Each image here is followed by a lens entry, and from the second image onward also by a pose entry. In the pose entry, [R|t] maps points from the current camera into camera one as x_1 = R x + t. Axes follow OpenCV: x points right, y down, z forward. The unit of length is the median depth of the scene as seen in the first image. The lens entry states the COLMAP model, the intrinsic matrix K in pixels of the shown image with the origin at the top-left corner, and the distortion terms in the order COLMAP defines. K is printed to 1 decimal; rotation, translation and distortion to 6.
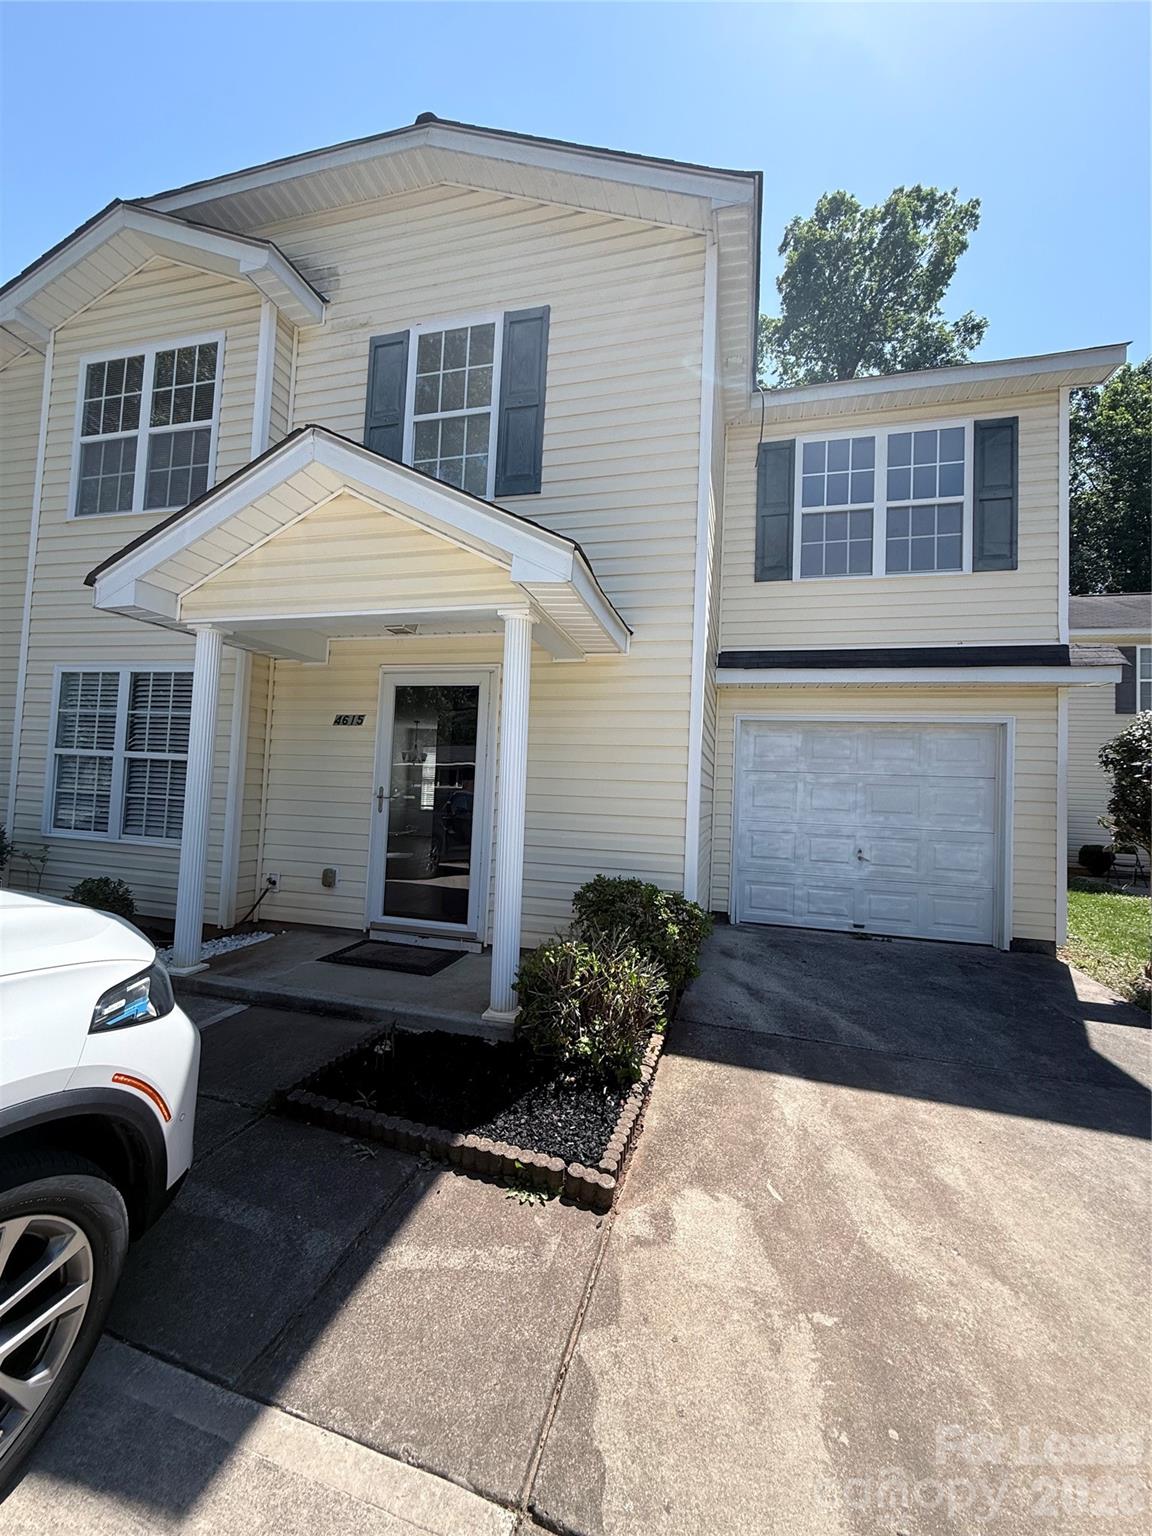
lens RADIAL K [[618.0, 0, 575.2], [0, 618.0, 764.2], [0, 0, 1]] dist [0.002050, 0.000195]
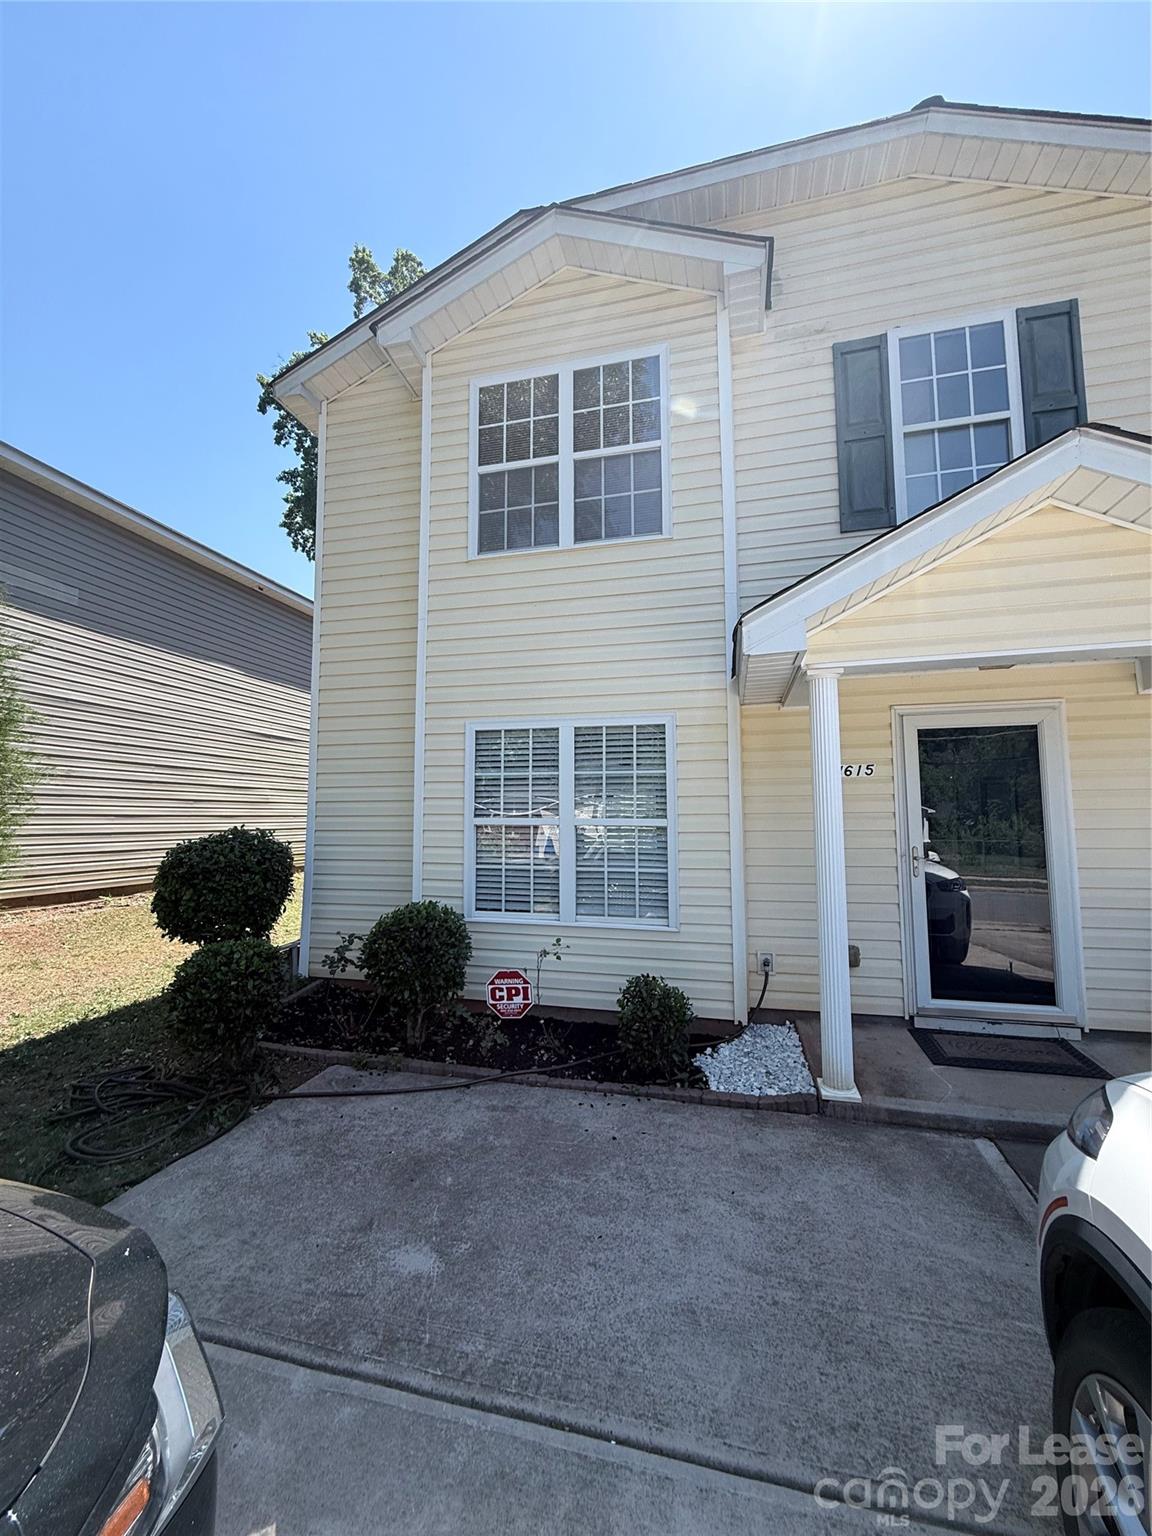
lens RADIAL K [[600.6, 0, 581.8], [0, 600.6, 775.4], [0, 0, 1]] dist [0.000619, -0.000596]
pose [[0.998706, -0.044622, 0.024408, -0.742581], [0.045547, 0.998210, -0.038758, -0.048135], [-0.022635, 0.039819, 0.998951, 0.162424]]
